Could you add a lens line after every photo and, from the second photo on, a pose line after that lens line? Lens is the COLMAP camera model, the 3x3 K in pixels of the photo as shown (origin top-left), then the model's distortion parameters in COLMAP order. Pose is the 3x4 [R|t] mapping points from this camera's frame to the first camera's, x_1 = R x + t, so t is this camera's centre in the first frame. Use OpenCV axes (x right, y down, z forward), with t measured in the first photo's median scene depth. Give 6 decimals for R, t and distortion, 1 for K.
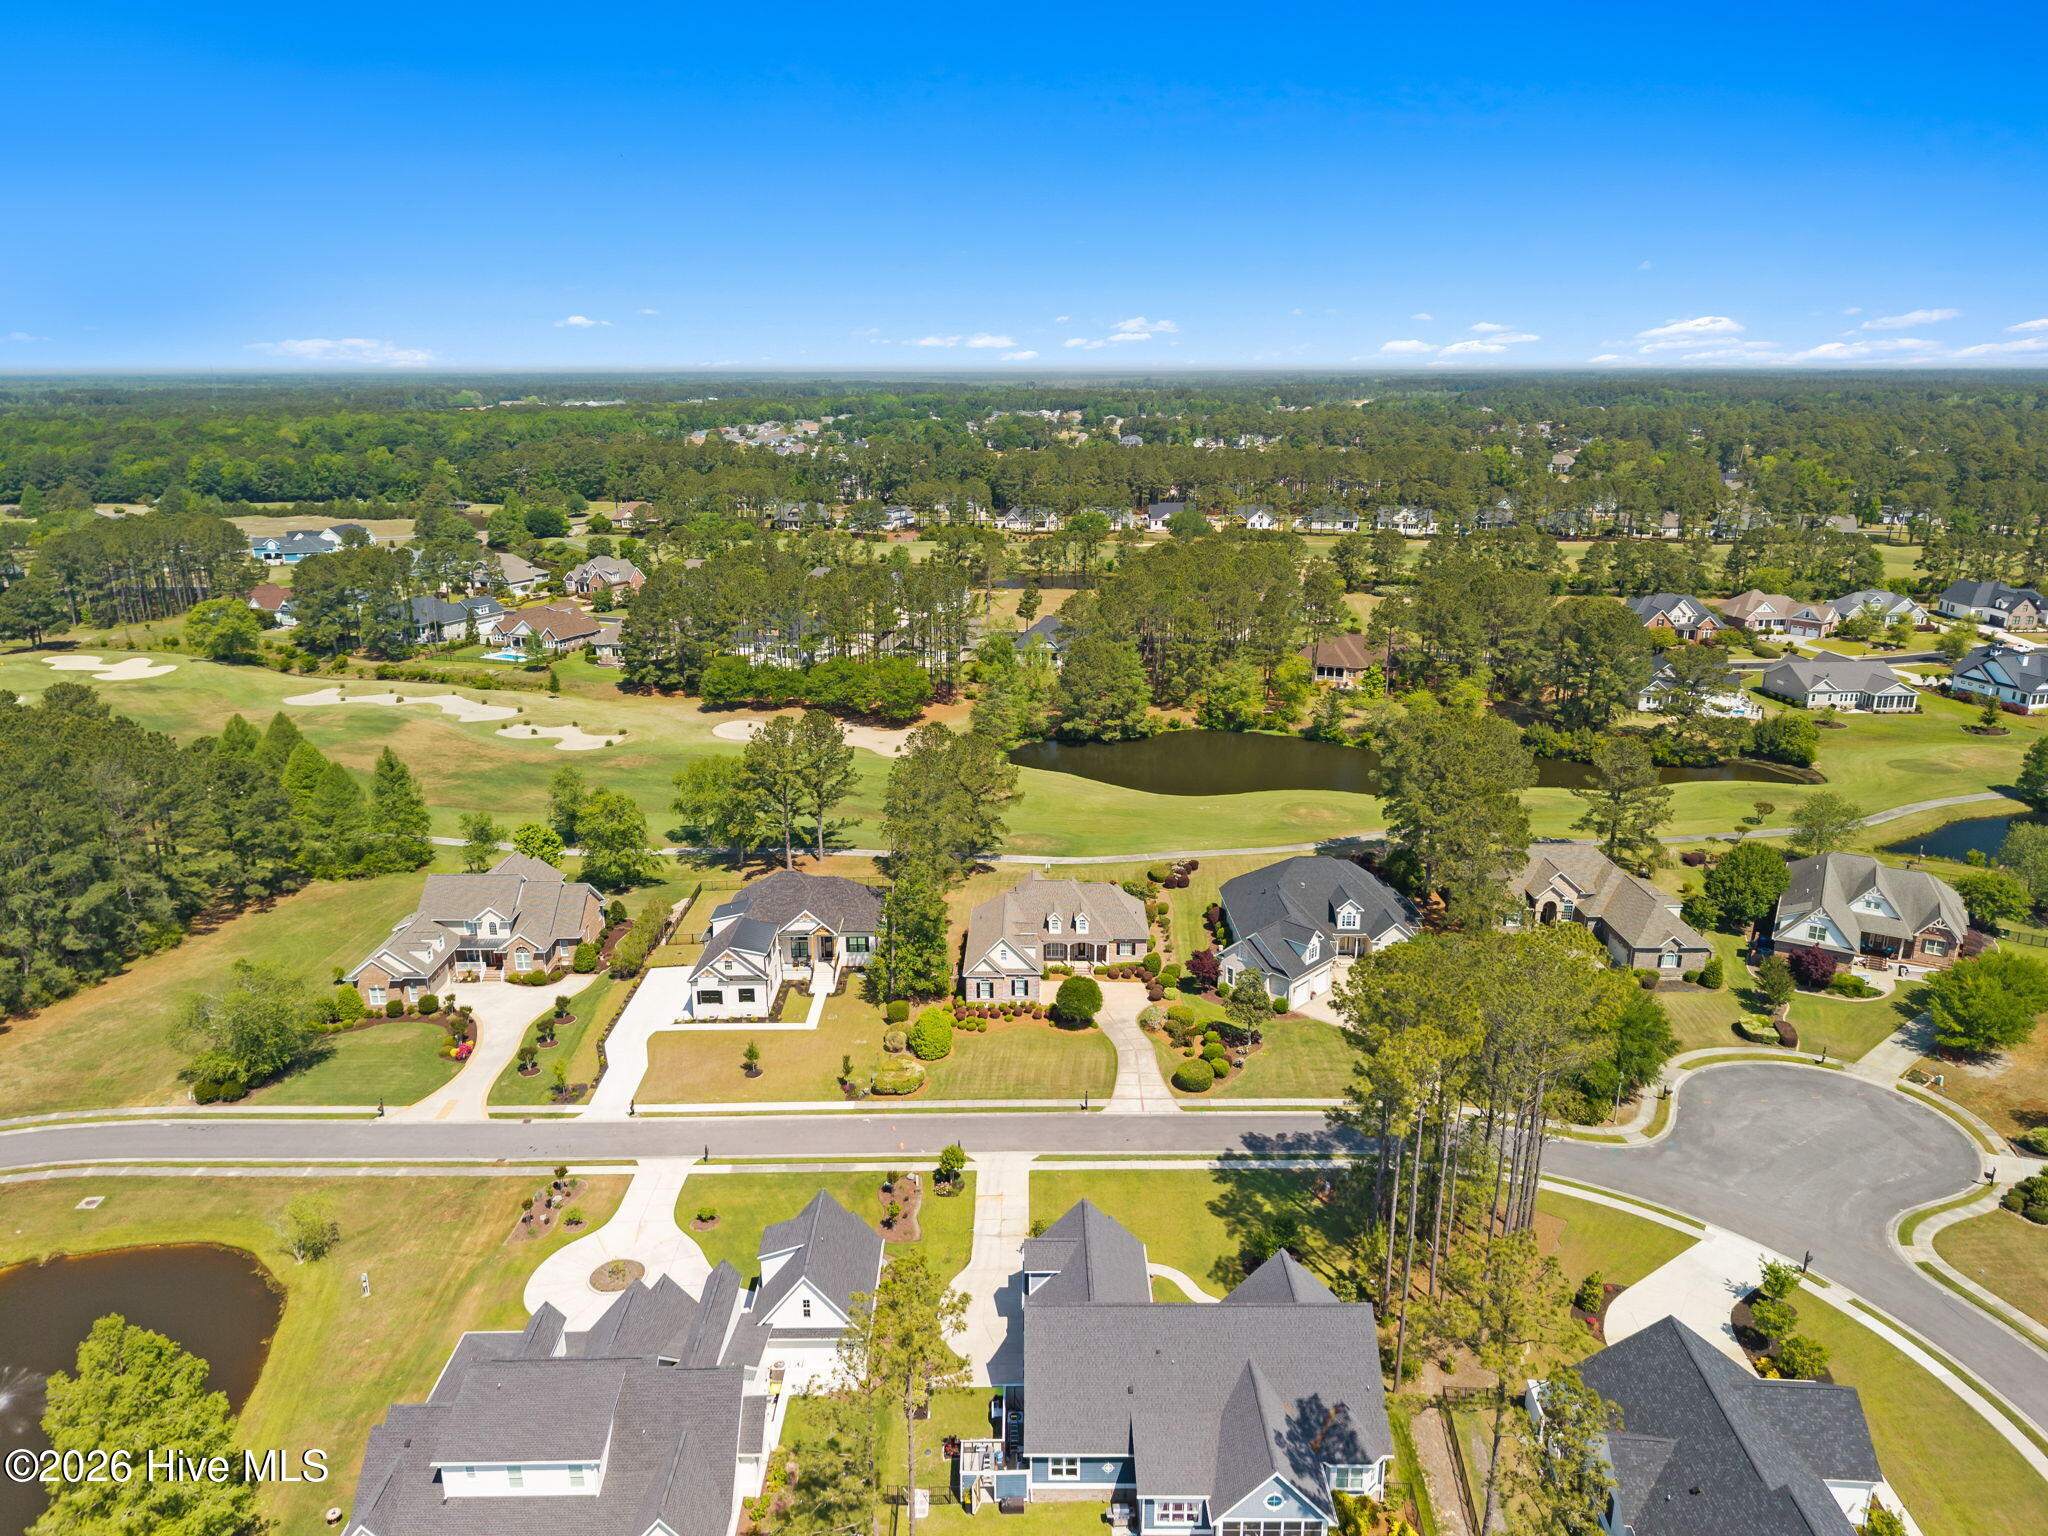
lens RADIAL K [[1380.7, 0, 1034.4], [0, 1380.7, 761.5], [0, 0, 1]] dist [0.098956, -0.211192]
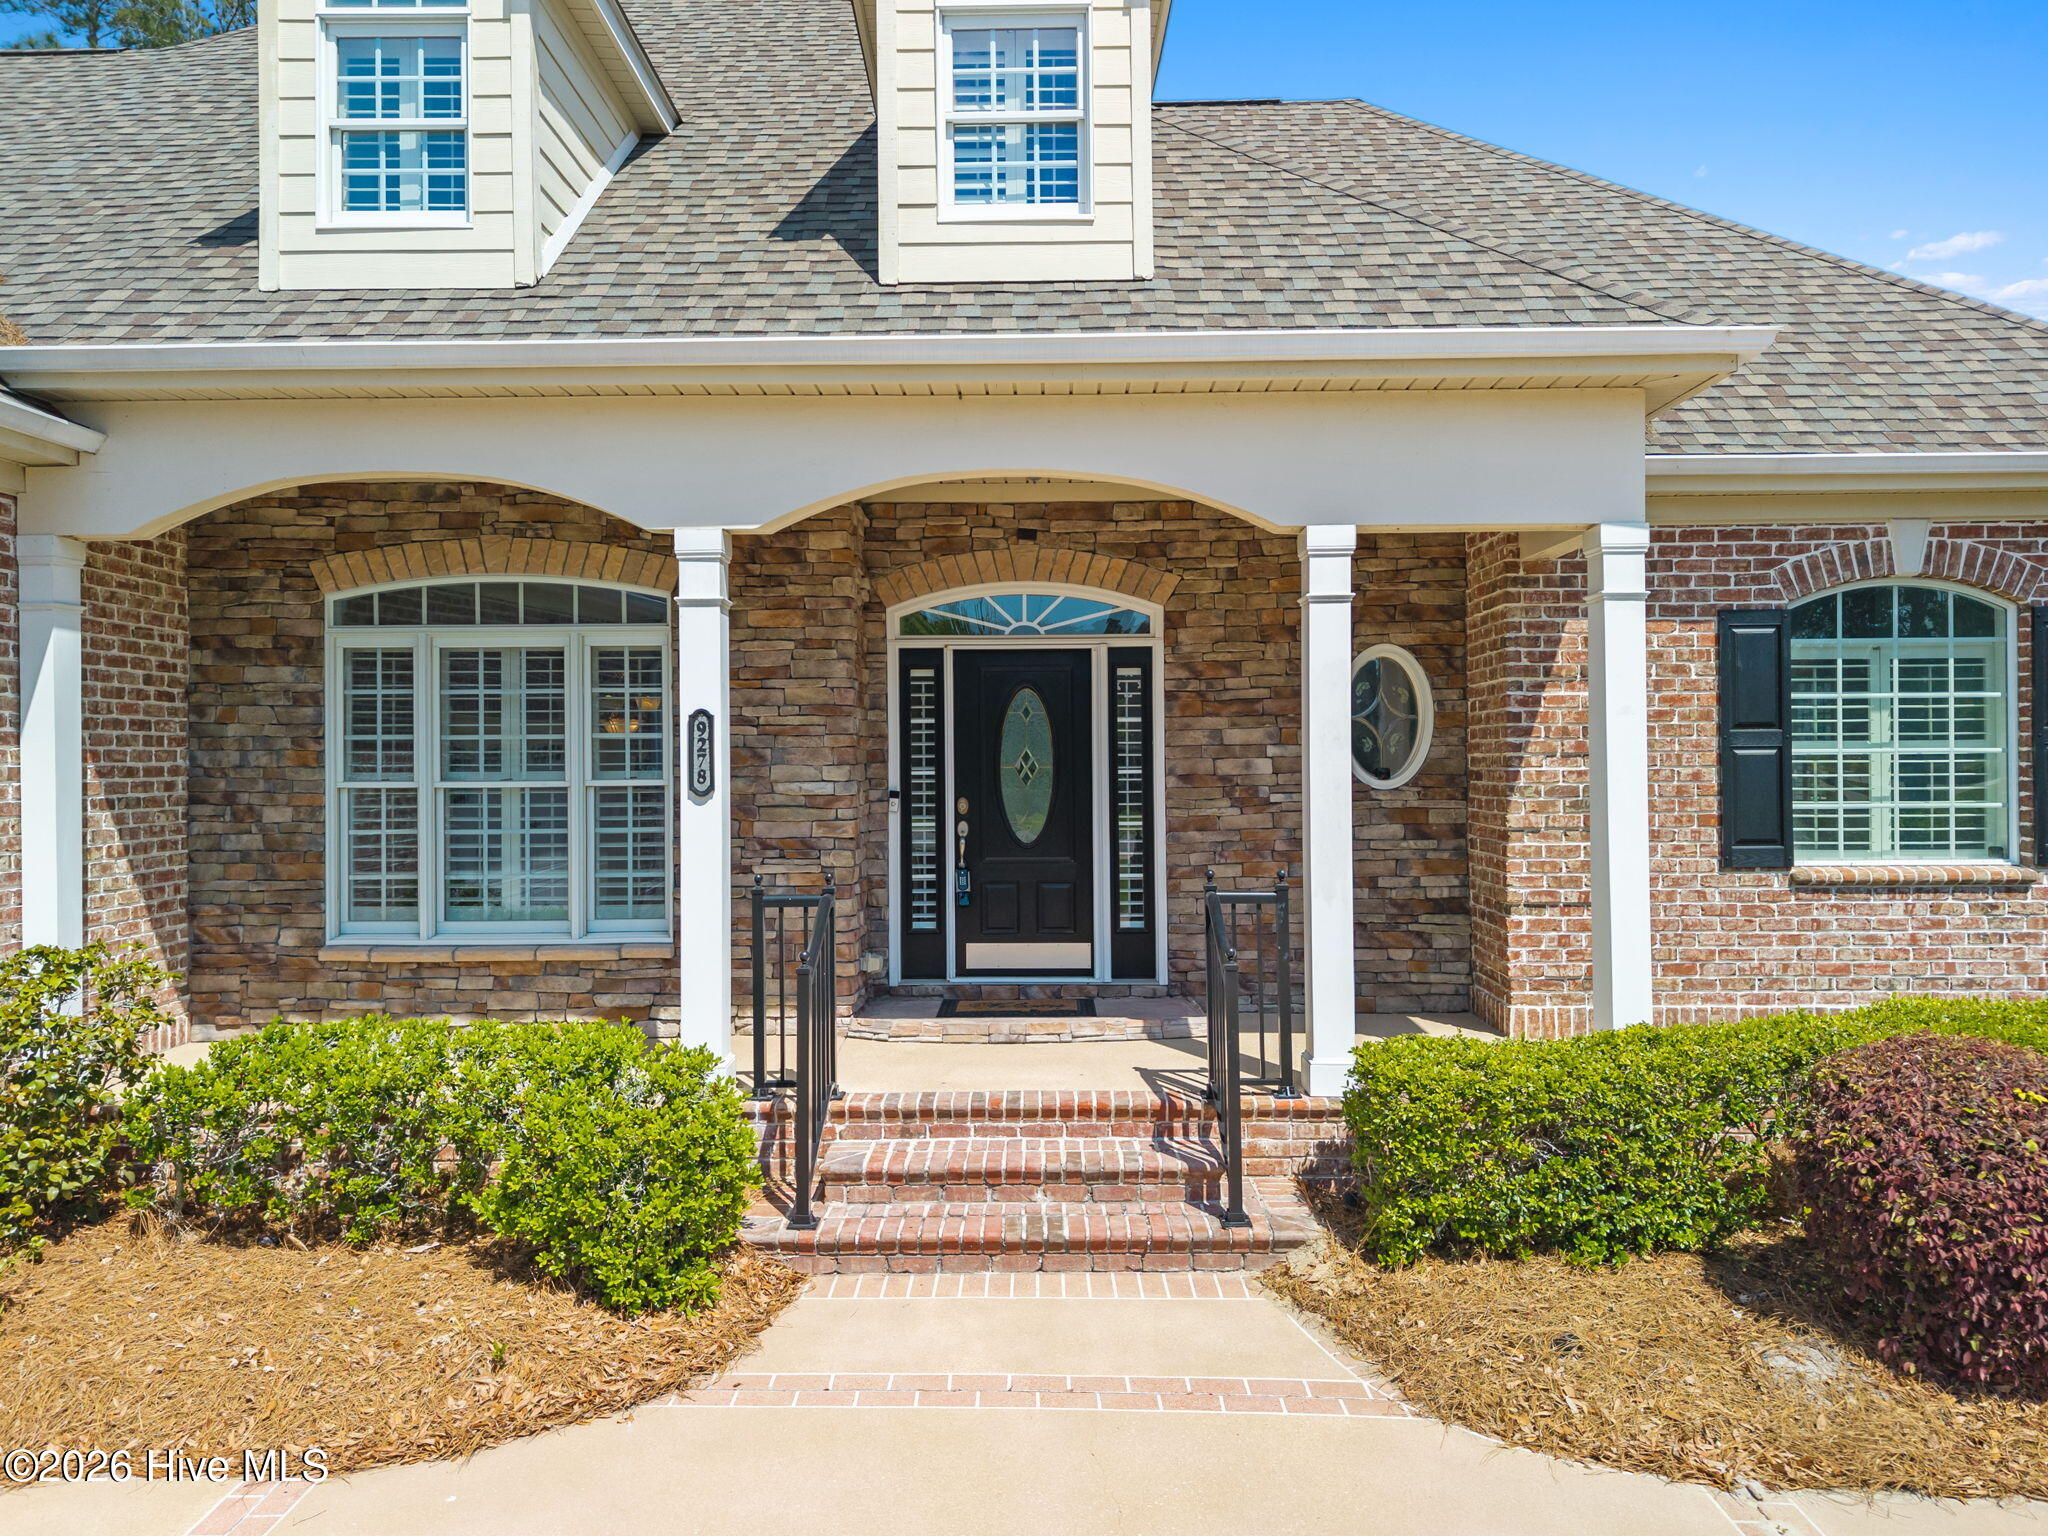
lens RADIAL K [[1362.2, 0, 1016.5], [0, 1362.2, 748.8], [0, 0, 1]] dist [0.044902, -0.056698]
pose [[0.999880, -0.009465, -0.012293, 0.035718], [0.005457, 0.956281, -0.292397, 0.154287], [0.014523, 0.292295, 0.956218, 0.979601]]
